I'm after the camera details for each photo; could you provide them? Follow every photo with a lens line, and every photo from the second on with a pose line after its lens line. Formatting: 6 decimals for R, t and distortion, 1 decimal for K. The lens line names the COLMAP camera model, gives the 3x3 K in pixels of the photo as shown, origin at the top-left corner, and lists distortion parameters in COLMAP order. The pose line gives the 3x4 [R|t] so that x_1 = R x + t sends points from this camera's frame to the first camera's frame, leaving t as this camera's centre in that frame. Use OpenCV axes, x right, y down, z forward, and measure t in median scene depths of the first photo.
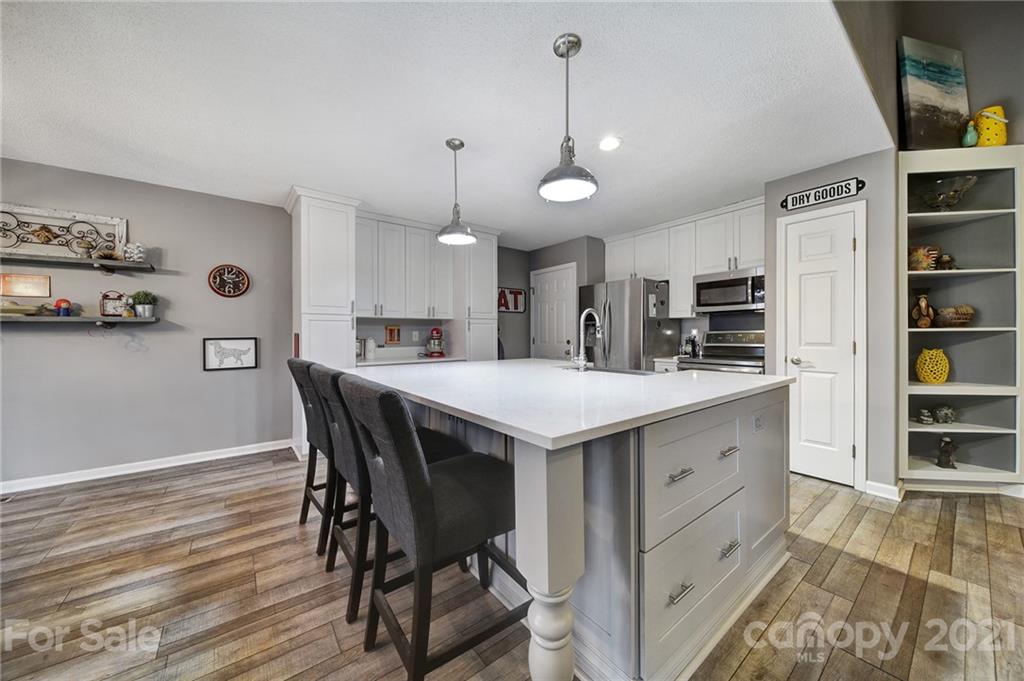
lens RADIAL K [[358.3, 0, 510.2], [0, 358.3, 335.4], [0, 0, 1]] dist [-0.007353, -0.000998]
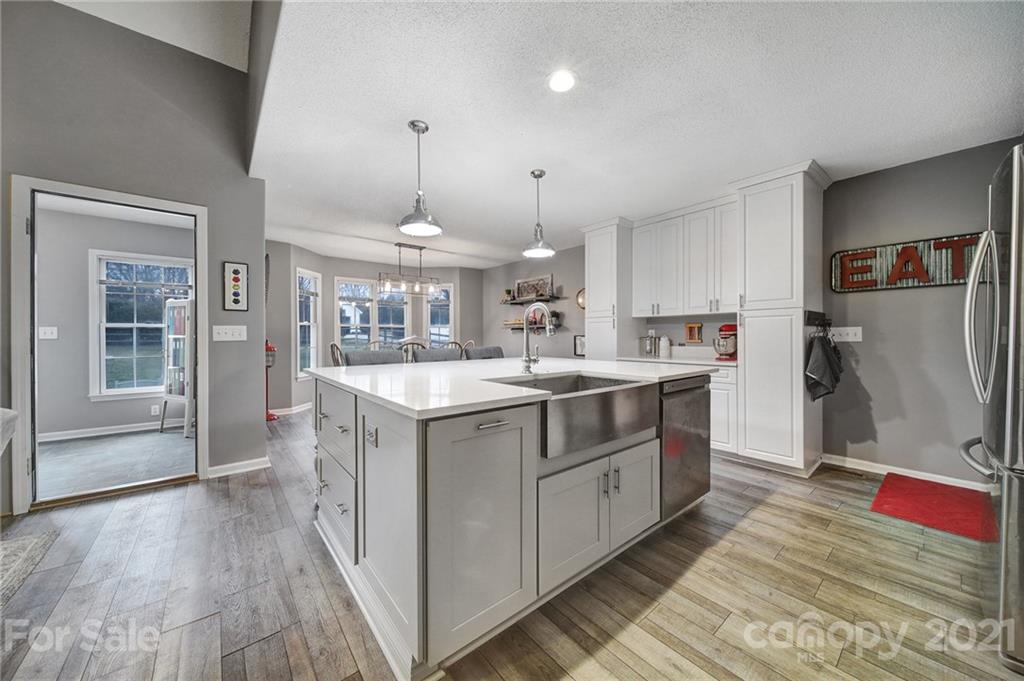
lens RADIAL K [[358.3, 0, 509.6], [0, 358.3, 337.5], [0, 0, 1]] dist [-0.007353, -0.000998]
pose [[0.026929, 0.010919, -0.999578, 0.857508], [0.003302, 0.999934, 0.011012, -0.002383], [0.999632, -0.003597, 0.026891, 0.715682]]
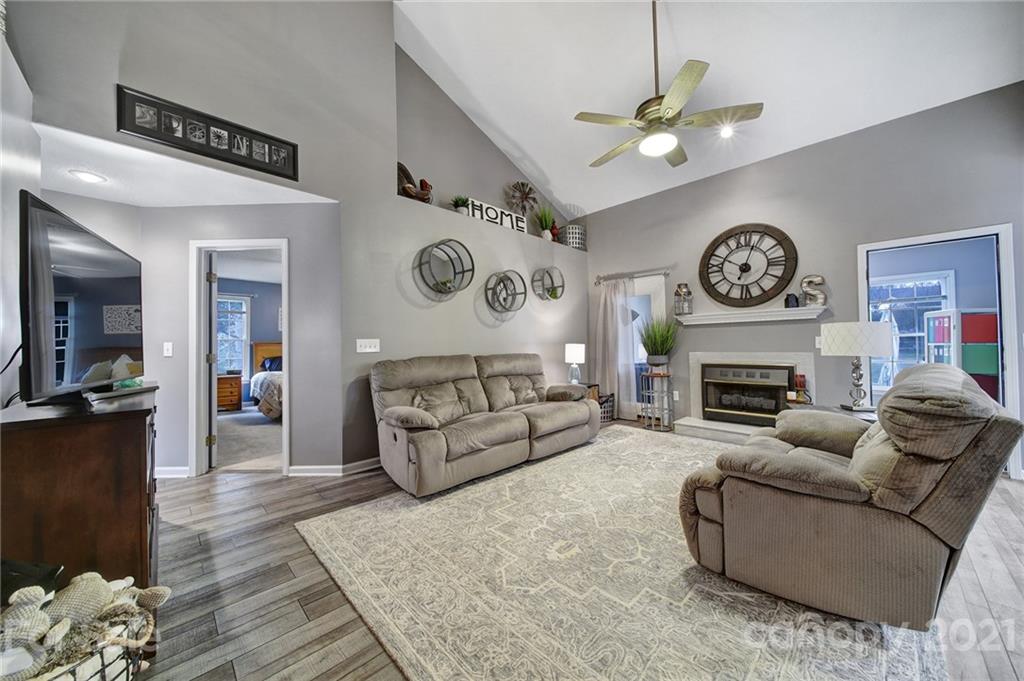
lens RADIAL K [[358.3, 0, 508.5], [0, 358.3, 334.3], [0, 0, 1]] dist [-0.007353, -0.000998]
pose [[-0.994308, 0.008981, -0.106167, 1.411674], [0.012545, 0.999378, -0.032953, -0.009873], [0.105805, -0.034097, -0.993802, 0.769355]]
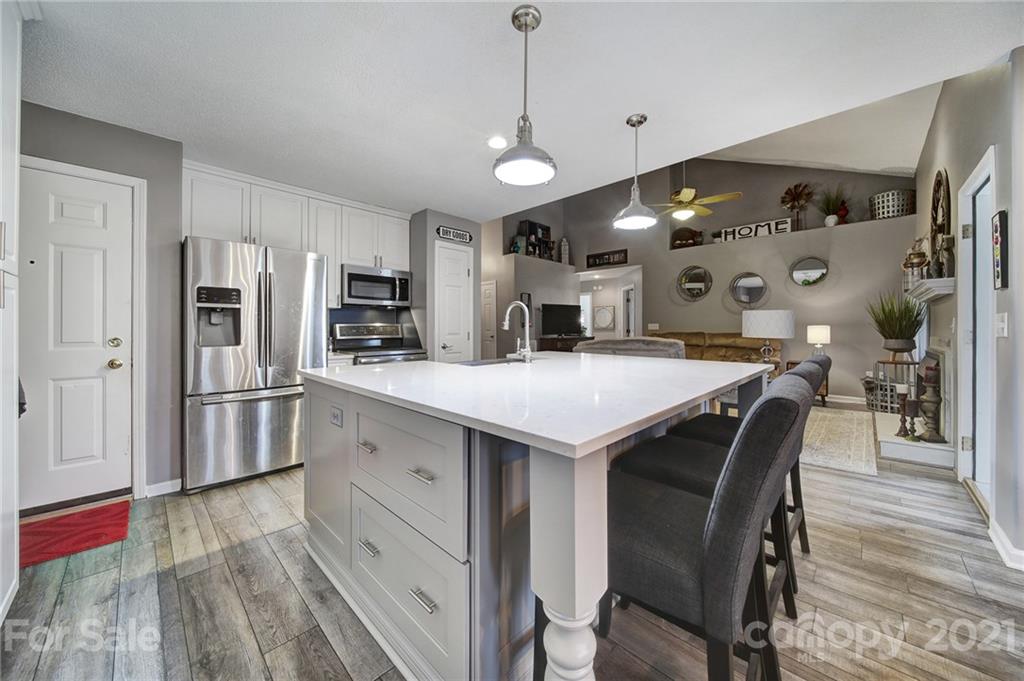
lens RADIAL K [[358.3, 0, 515.4], [0, 358.3, 326.9], [0, 0, 1]] dist [-0.007353, -0.000998]
pose [[-0.146192, 0.006685, 0.989234, -0.613018], [-0.001575, 0.999974, -0.006991, 0.003192], [-0.989255, -0.002580, -0.146178, 0.910145]]
